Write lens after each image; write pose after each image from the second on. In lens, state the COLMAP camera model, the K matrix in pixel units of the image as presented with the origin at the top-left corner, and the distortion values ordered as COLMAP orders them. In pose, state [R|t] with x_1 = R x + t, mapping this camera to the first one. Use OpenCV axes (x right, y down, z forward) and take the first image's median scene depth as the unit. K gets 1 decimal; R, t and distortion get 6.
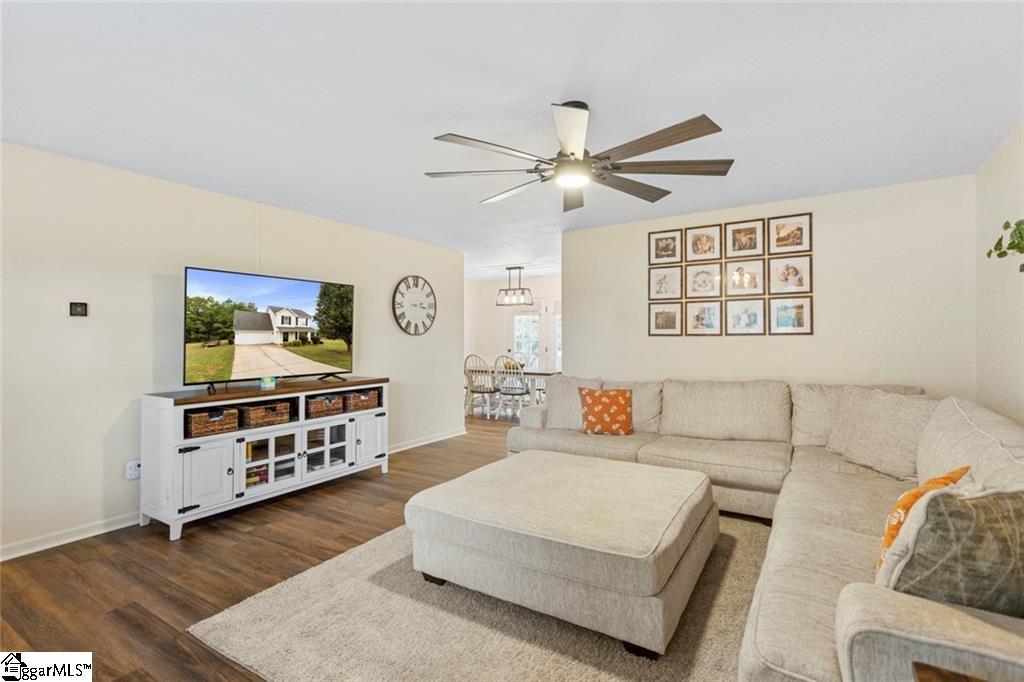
lens RADIAL K [[481.8, 0, 506.8], [0, 481.8, 336.5], [0, 0, 1]] dist [0.002773, 0.001460]
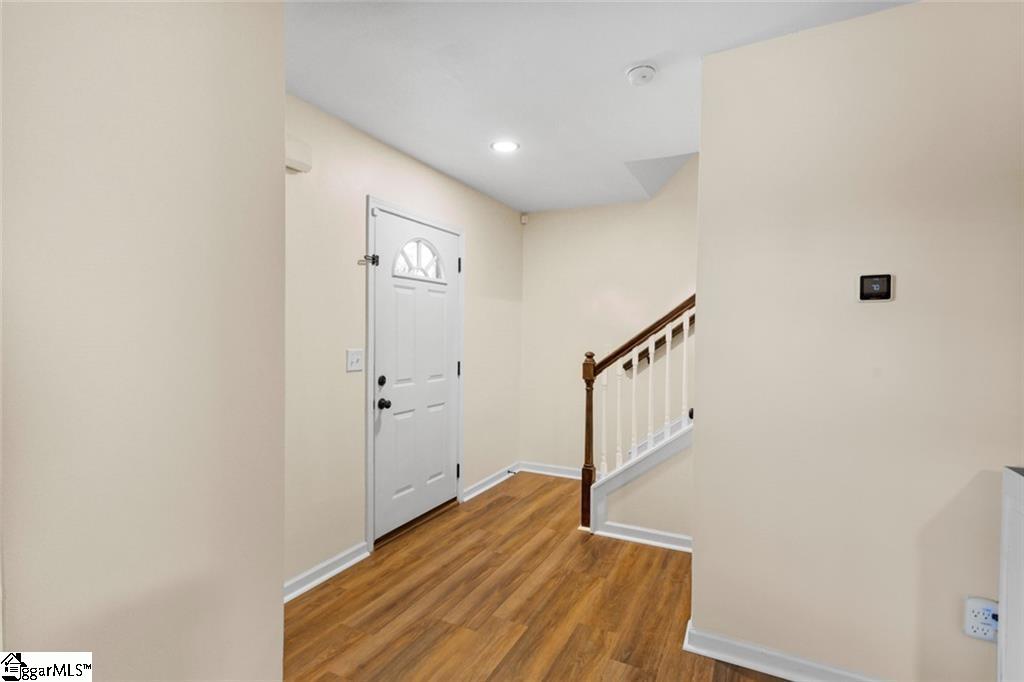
lens RADIAL K [[484.8, 0, 509.9], [0, 484.8, 343.0], [0, 0, 1]] dist [0.000793, 0.000319]
pose [[0.082748, 0.021146, -0.996346, -0.350295], [-0.007136, 0.999762, 0.020626, 0.001186], [0.996545, 0.005404, 0.082879, 0.507500]]
